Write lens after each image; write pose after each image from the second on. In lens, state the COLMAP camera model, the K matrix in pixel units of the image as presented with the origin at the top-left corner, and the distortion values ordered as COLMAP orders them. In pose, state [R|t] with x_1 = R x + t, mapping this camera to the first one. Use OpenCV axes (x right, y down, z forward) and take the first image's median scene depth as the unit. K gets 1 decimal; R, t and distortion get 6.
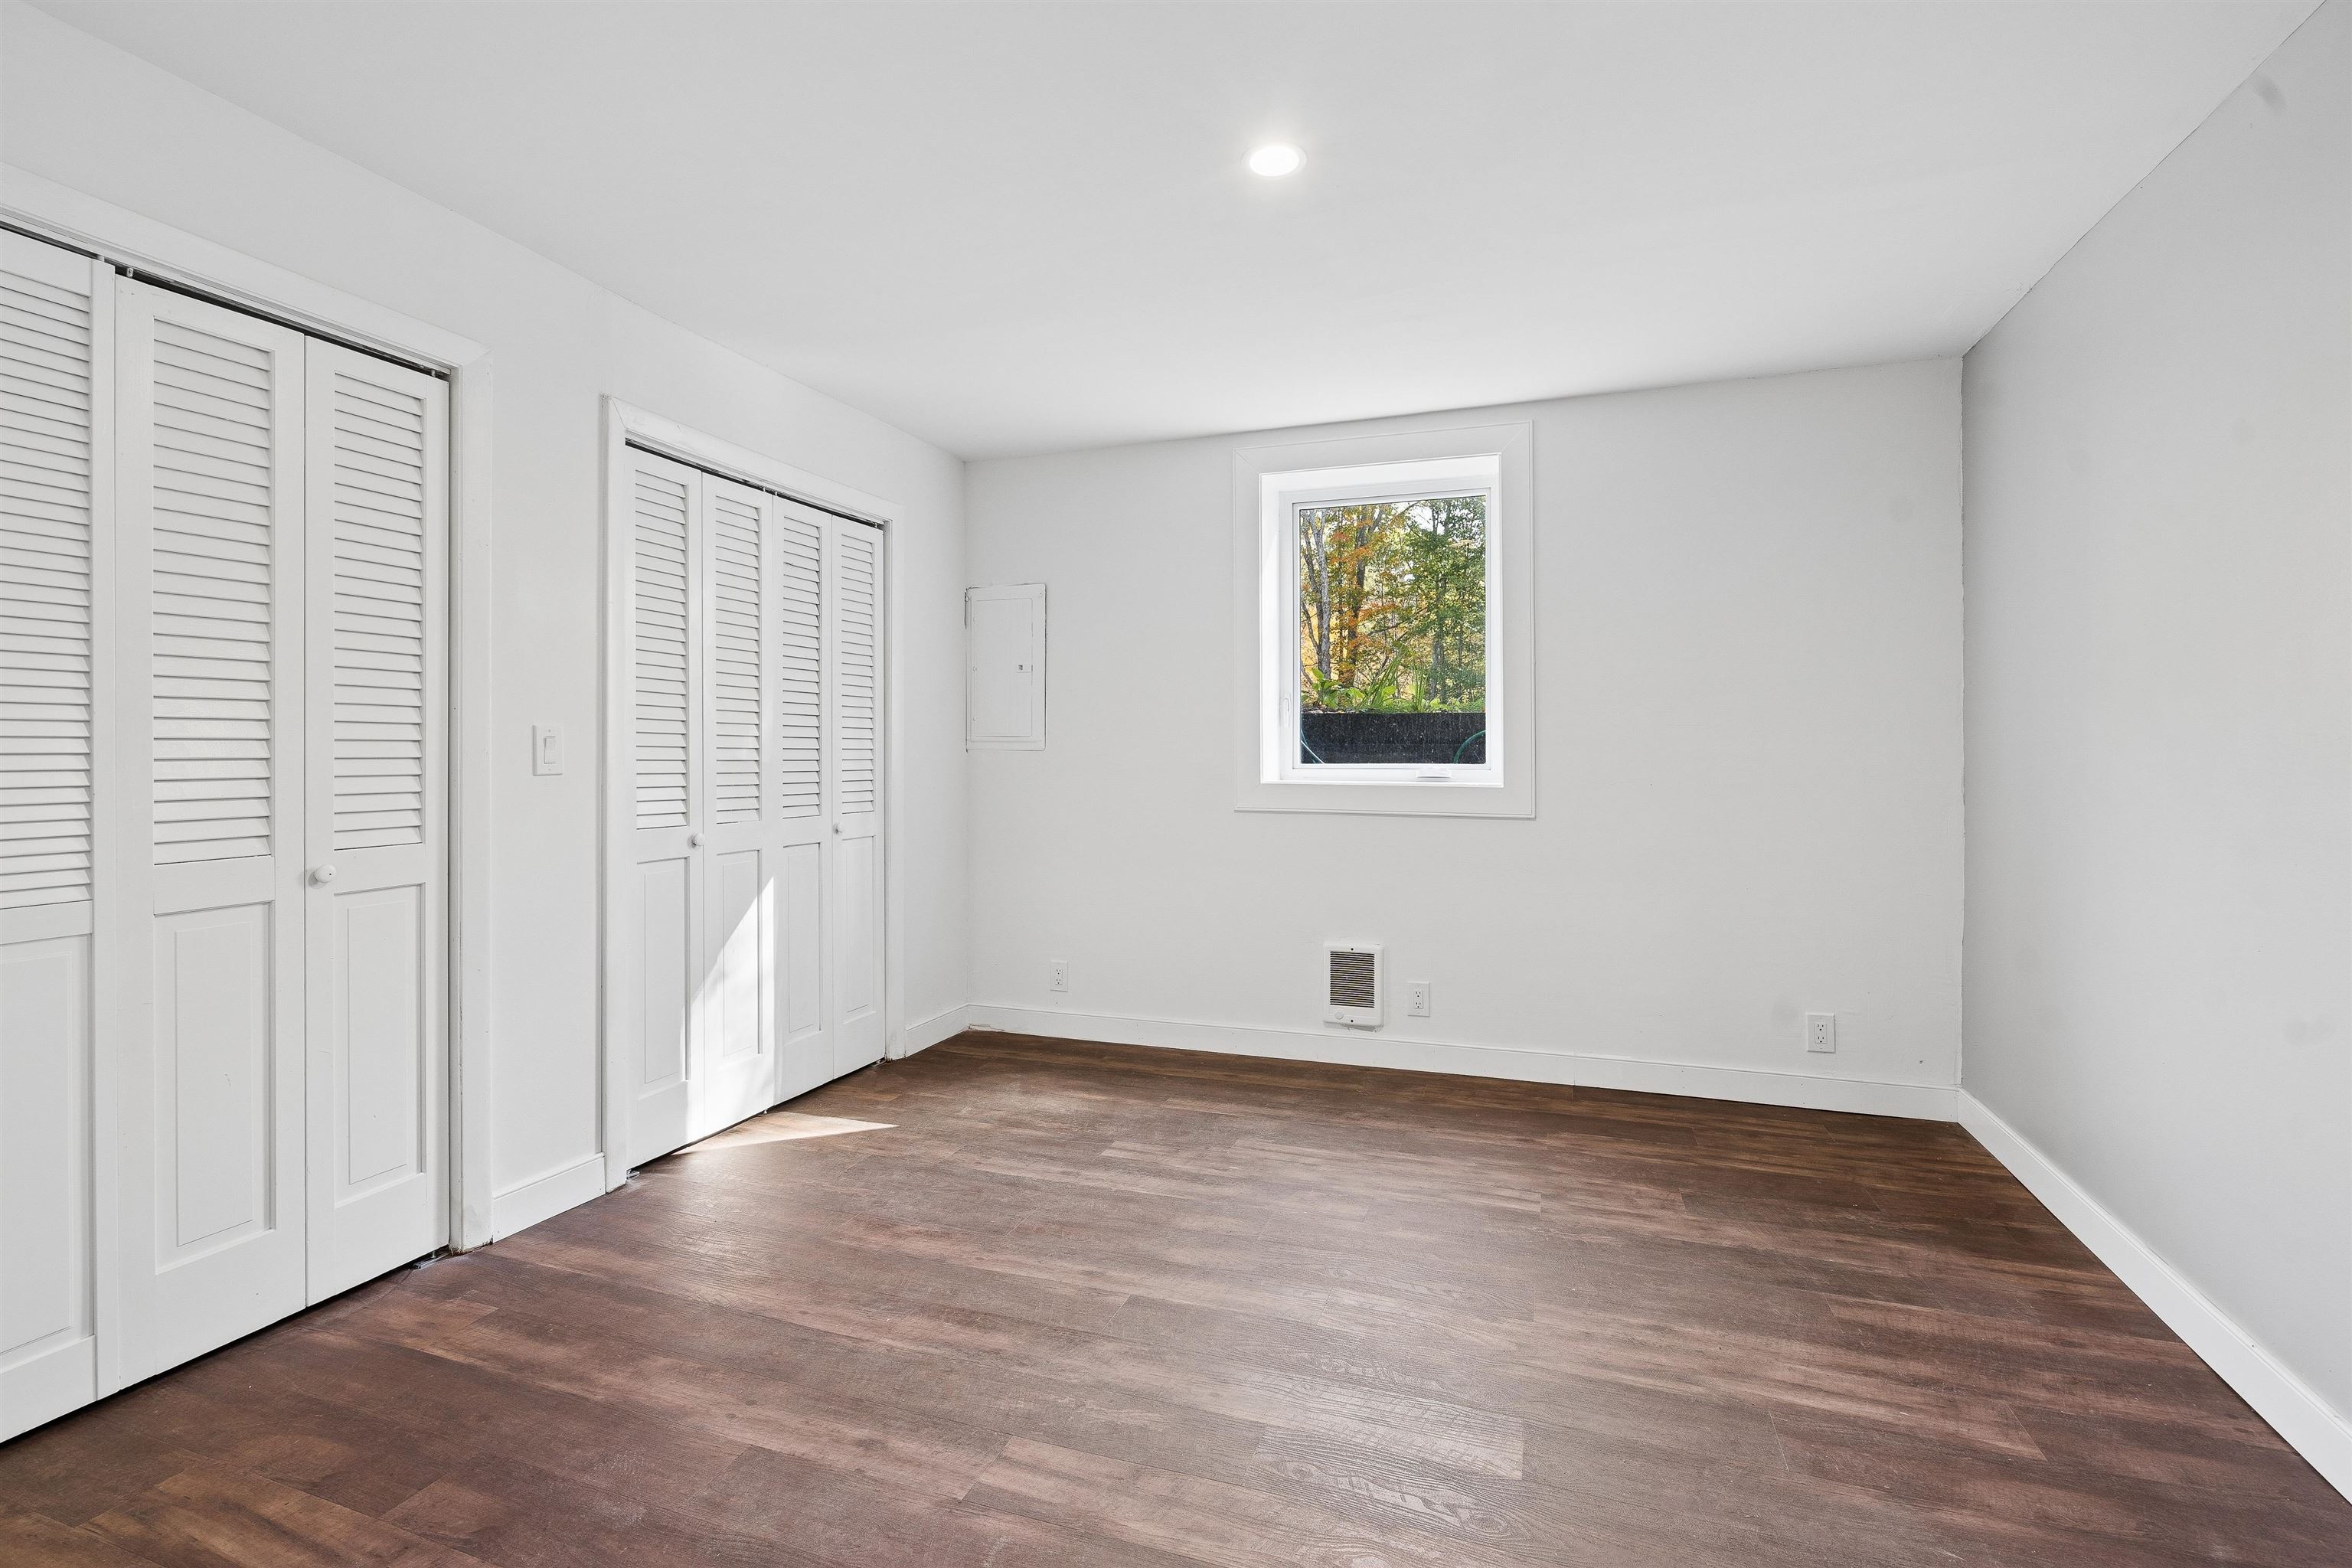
lens RADIAL K [[1053.9, 0, 1184.7], [0, 1053.9, 767.5], [0, 0, 1]] dist [-0.008082, 0.001628]
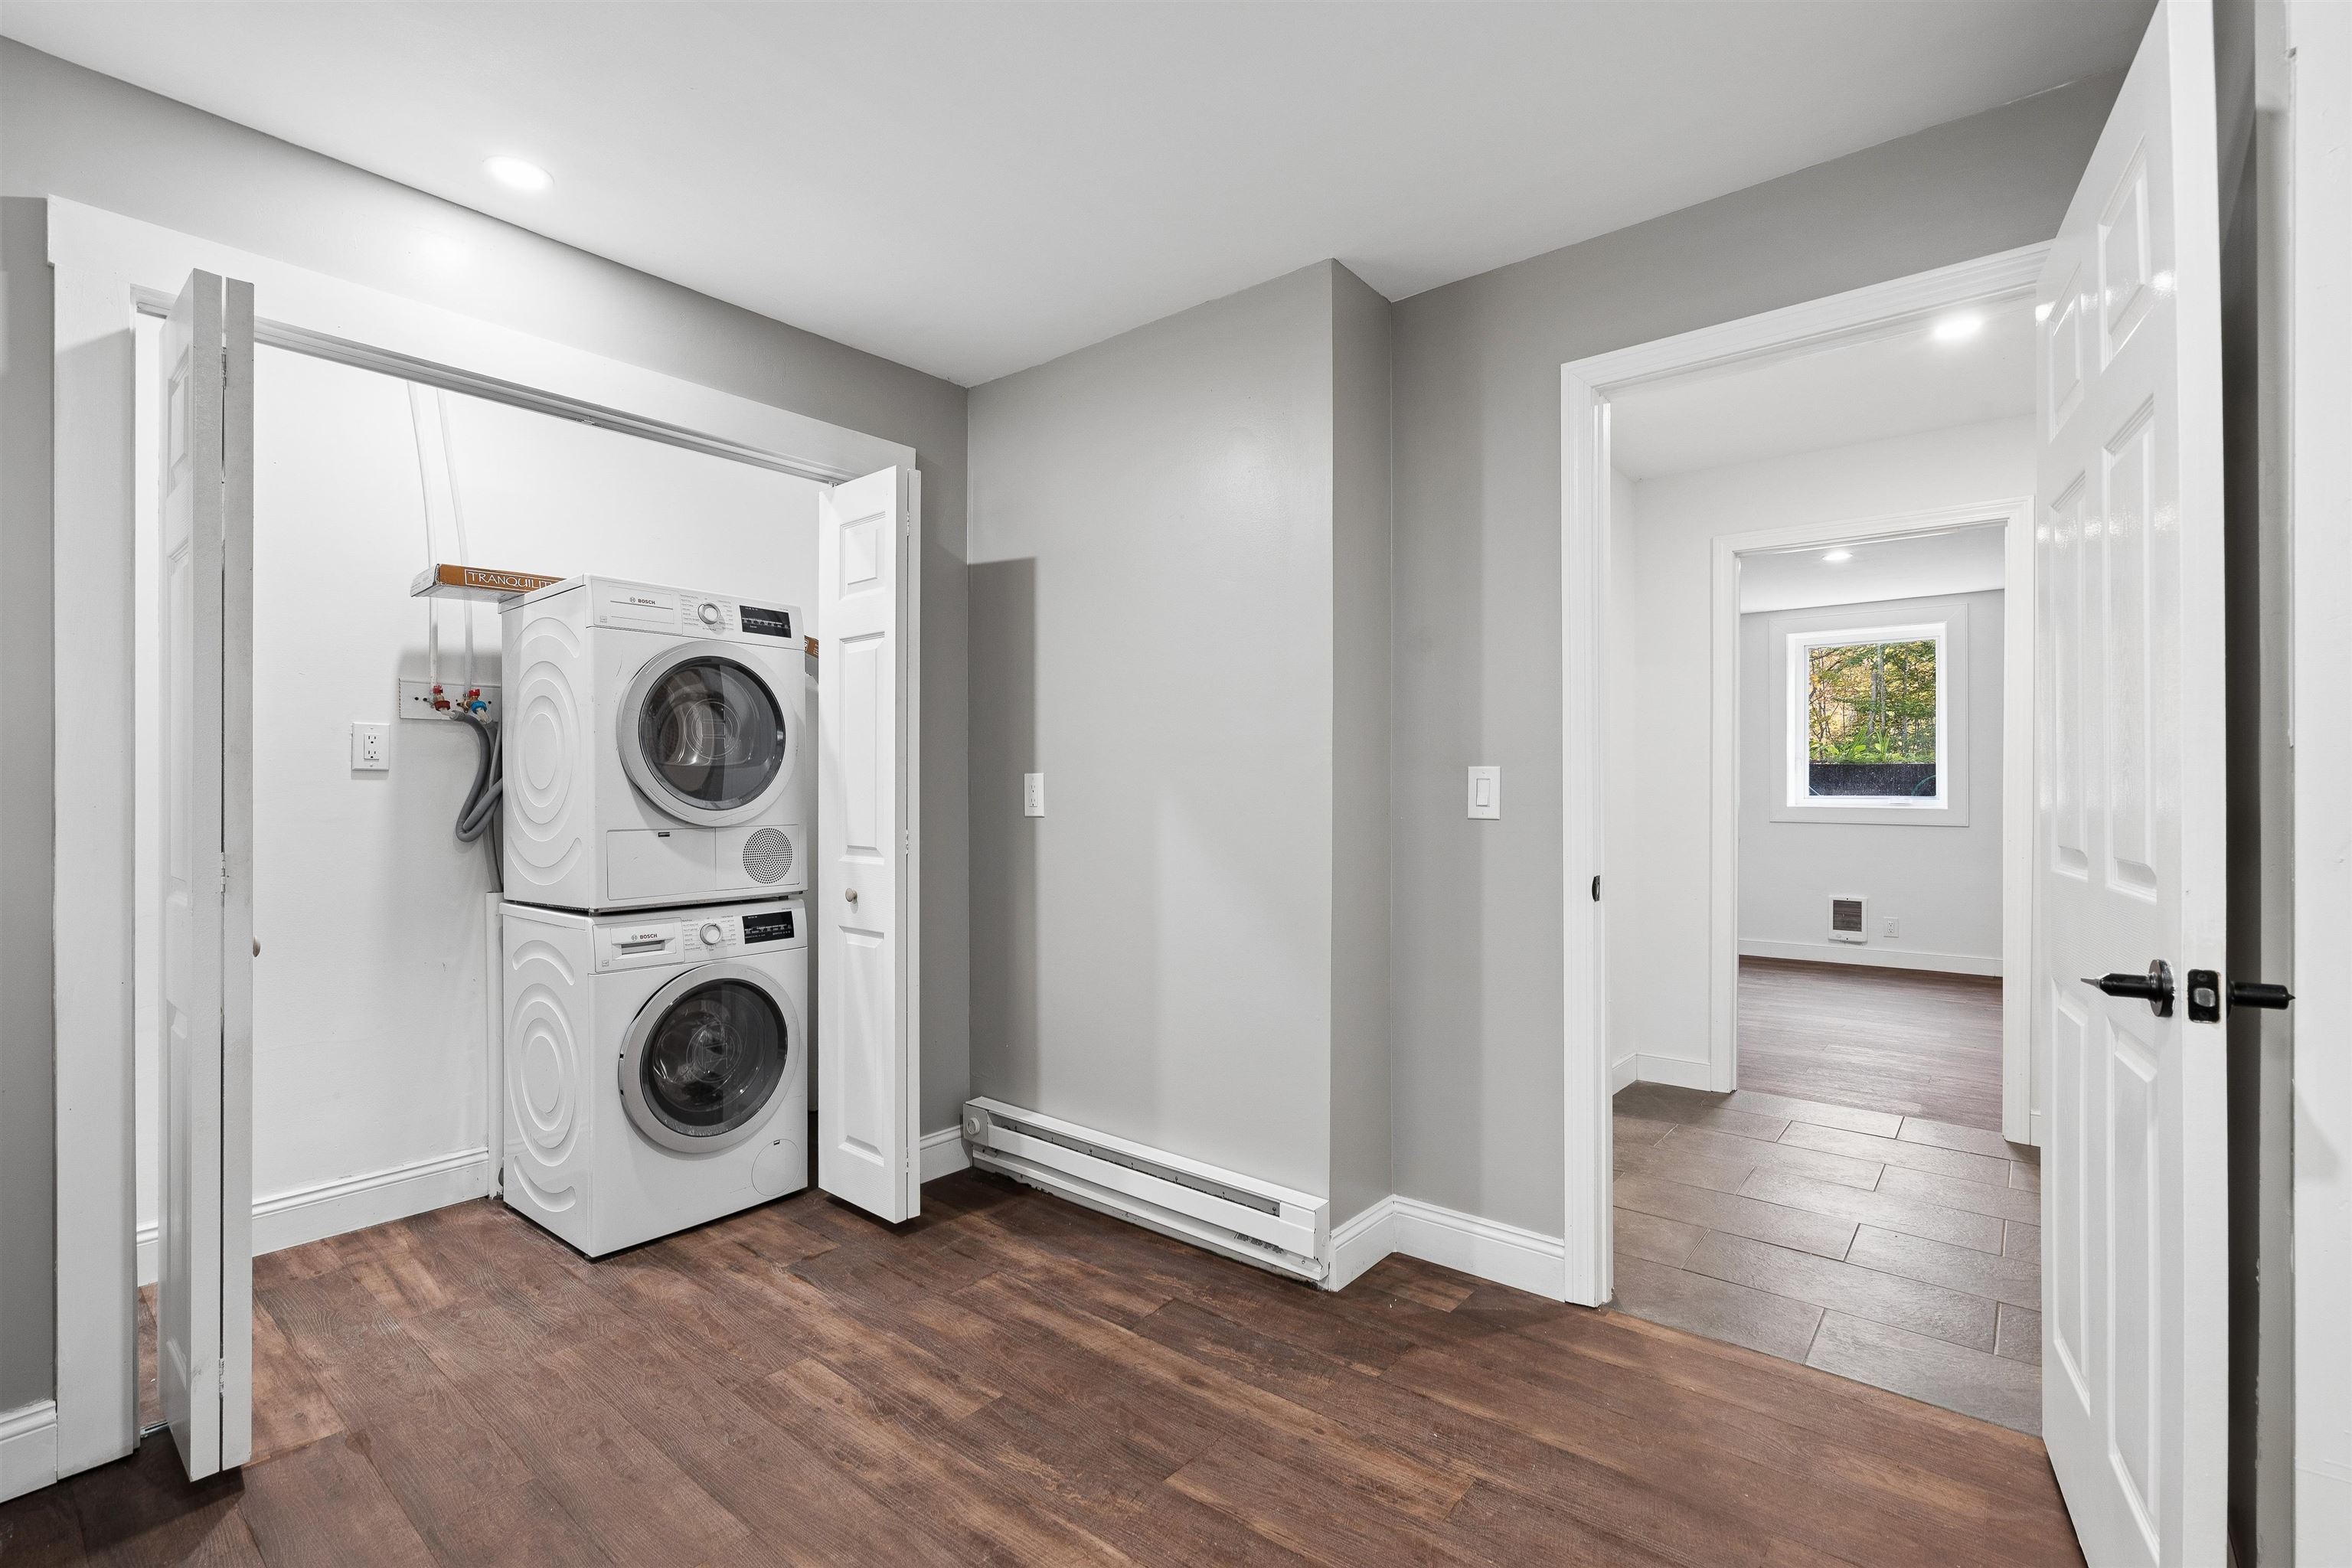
lens RADIAL K [[1053.9, 0, 1163.4], [0, 1053.9, 796.6], [0, 0, 1]] dist [-0.008082, 0.001628]
pose [[0.937689, 0.002438, -0.347466, -0.297969], [-0.003686, 0.999989, -0.002932, 0.007837], [0.347455, 0.004030, 0.937688, -1.032552]]
